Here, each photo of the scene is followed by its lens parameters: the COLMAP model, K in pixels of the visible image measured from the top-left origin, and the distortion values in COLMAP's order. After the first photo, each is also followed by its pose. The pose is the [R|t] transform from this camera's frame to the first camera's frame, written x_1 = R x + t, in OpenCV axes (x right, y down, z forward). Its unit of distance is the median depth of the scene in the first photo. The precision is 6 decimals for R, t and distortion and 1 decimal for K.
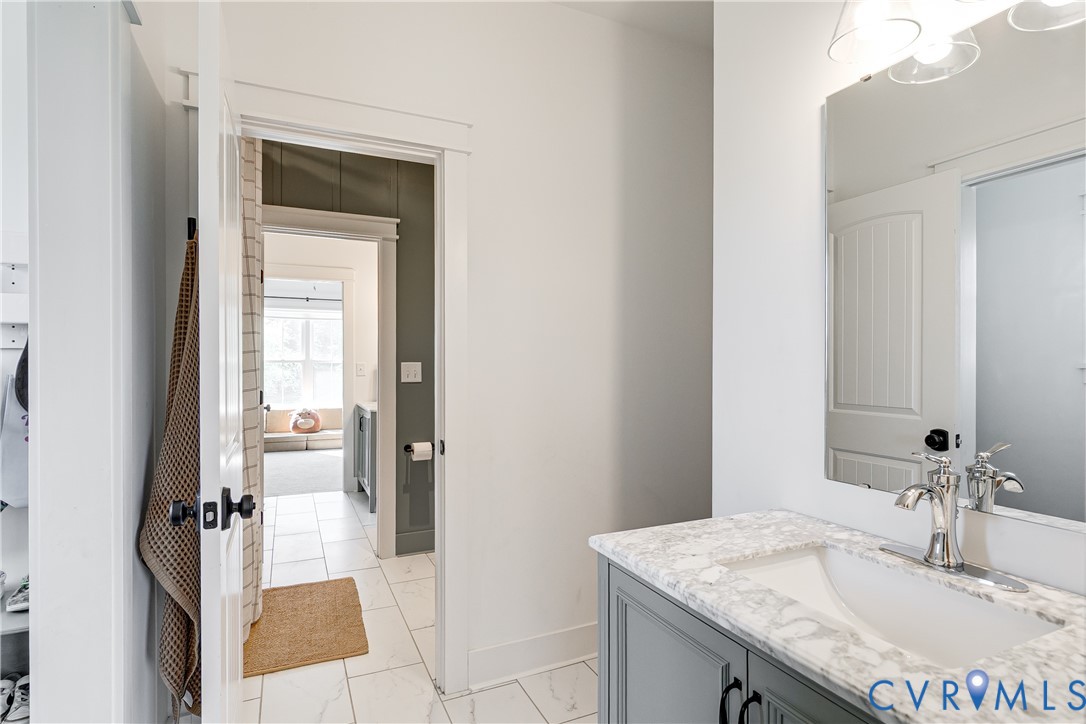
lens RADIAL K [[554.1, 0, 542.9], [0, 554.1, 364.5], [0, 0, 1]] dist [0.001245, -0.000648]
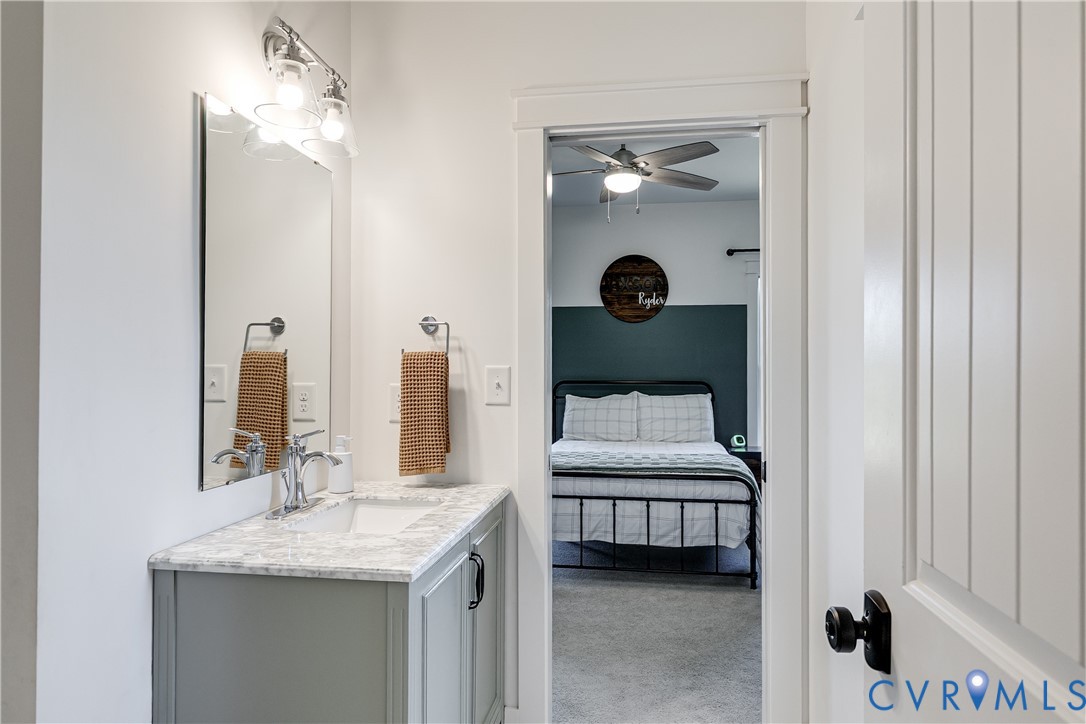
lens RADIAL K [[658.6, 0, 542.4], [0, 658.6, 363.1], [0, 0, 1]] dist [-0.006081, -0.000538]
pose [[-0.837132, 0.003378, 0.546991, -0.669110], [-0.001480, 0.999963, -0.008440, -0.010106], [-0.546999, -0.007875, -0.837096, 1.789580]]
